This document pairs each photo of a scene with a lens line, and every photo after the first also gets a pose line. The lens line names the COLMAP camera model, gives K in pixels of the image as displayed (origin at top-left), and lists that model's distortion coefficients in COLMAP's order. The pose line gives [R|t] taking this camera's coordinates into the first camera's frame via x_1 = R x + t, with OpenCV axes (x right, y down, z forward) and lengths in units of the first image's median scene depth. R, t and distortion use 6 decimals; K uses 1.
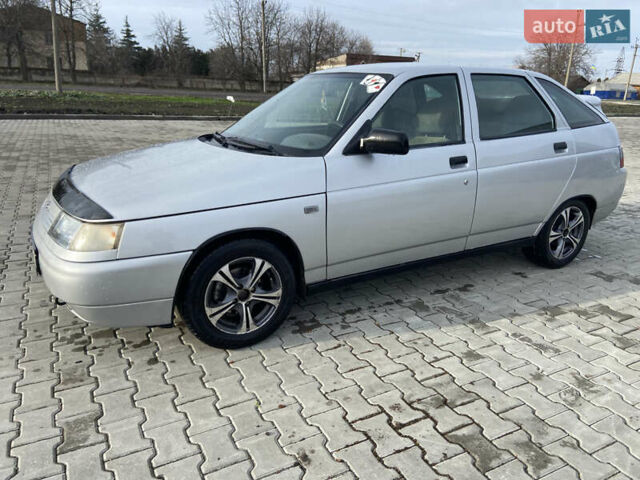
lens RADIAL K [[481.4, 0, 318.4], [0, 481.4, 237.2], [0, 0, 1]] dist [0.119580, -0.147579]
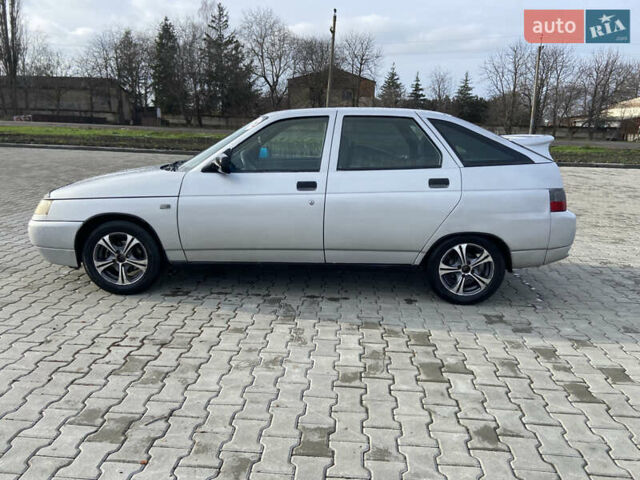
lens RADIAL K [[481.4, 0, 318.4], [0, 481.4, 237.2], [0, 0, 1]] dist [0.119580, -0.147579]
pose [[0.851250, 0.110598, -0.512973, 0.928674], [-0.156468, 0.986567, -0.046945, 0.024391], [0.500890, 0.120226, 0.857120, -0.004994]]
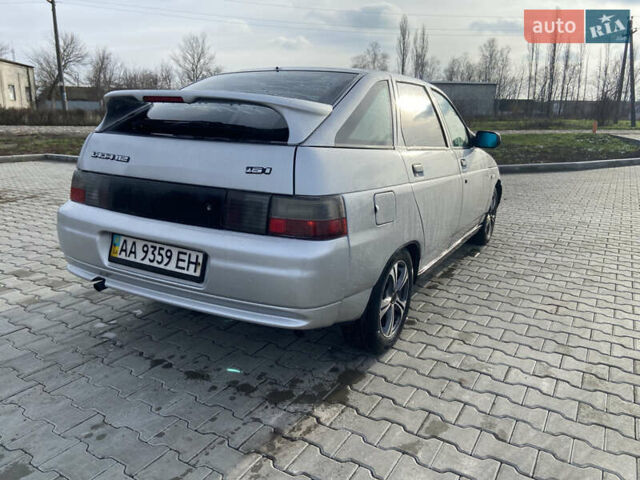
lens RADIAL K [[477.9, 0, 312.6], [0, 477.9, 241.9], [0, 0, 1]] dist [0.113684, -0.149434]
pose [[-0.860900, 0.086170, -0.501424, 0.887585], [-0.189696, 0.860122, 0.473504, -0.605753], [0.472087, 0.502757, -0.724133, 2.172019]]
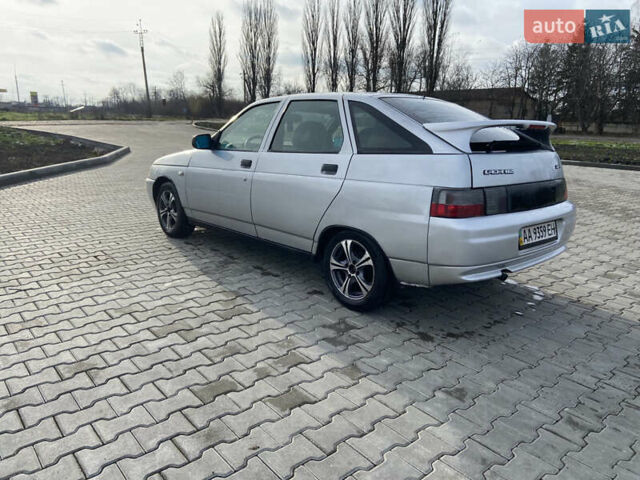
lens RADIAL K [[481.4, 0, 318.4], [0, 481.4, 237.2], [0, 0, 1]] dist [0.119580, -0.147579]
pose [[0.215956, 0.202099, -0.955259, 1.625397], [-0.313779, 0.940814, 0.128107, -0.193900], [0.924611, 0.272075, 0.266589, 0.865403]]
